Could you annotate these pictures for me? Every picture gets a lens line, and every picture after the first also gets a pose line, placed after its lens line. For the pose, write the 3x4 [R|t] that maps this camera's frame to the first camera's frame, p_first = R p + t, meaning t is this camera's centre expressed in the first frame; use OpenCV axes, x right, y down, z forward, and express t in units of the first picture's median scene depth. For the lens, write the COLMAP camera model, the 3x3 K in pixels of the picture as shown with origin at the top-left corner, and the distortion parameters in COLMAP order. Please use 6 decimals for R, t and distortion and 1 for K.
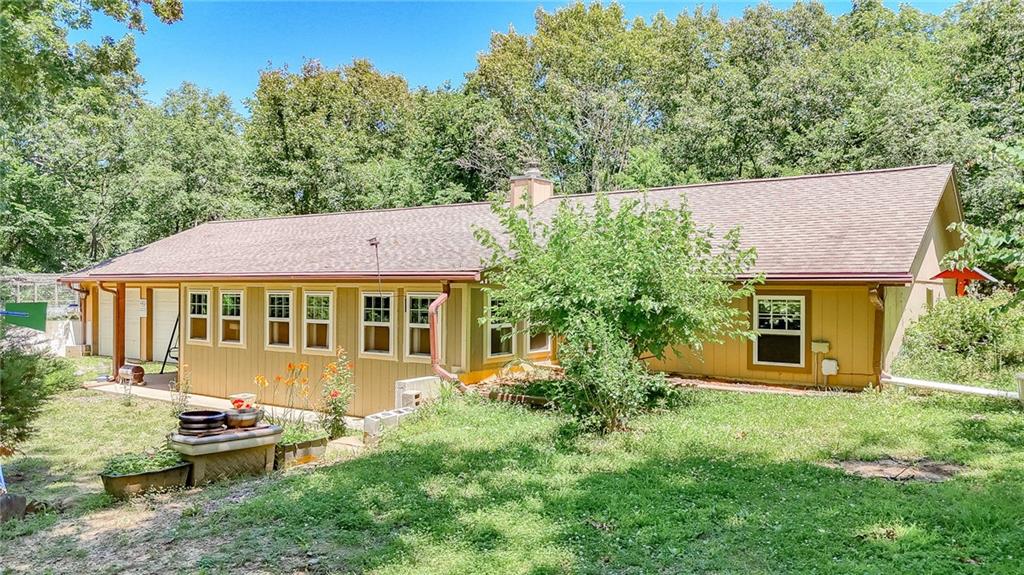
lens RADIAL K [[760.1, 0, 433.1], [0, 760.1, 269.2], [0, 0, 1]] dist [0.037207, -0.001007]
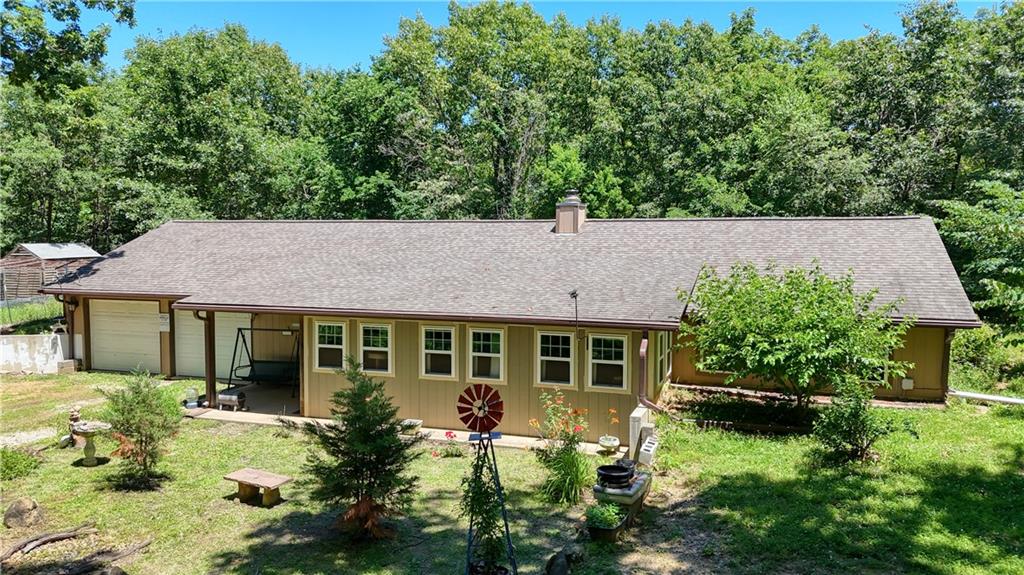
lens RADIAL K [[741.2, 0, 513.0], [0, 741.2, 287.5], [0, 0, 1]] dist [0.062106, -0.053161]
pose [[0.963500, -0.017101, 0.267162, -0.354593], [0.001477, 0.998282, 0.058573, -0.084650], [-0.267705, -0.056041, 0.961870, -0.065680]]
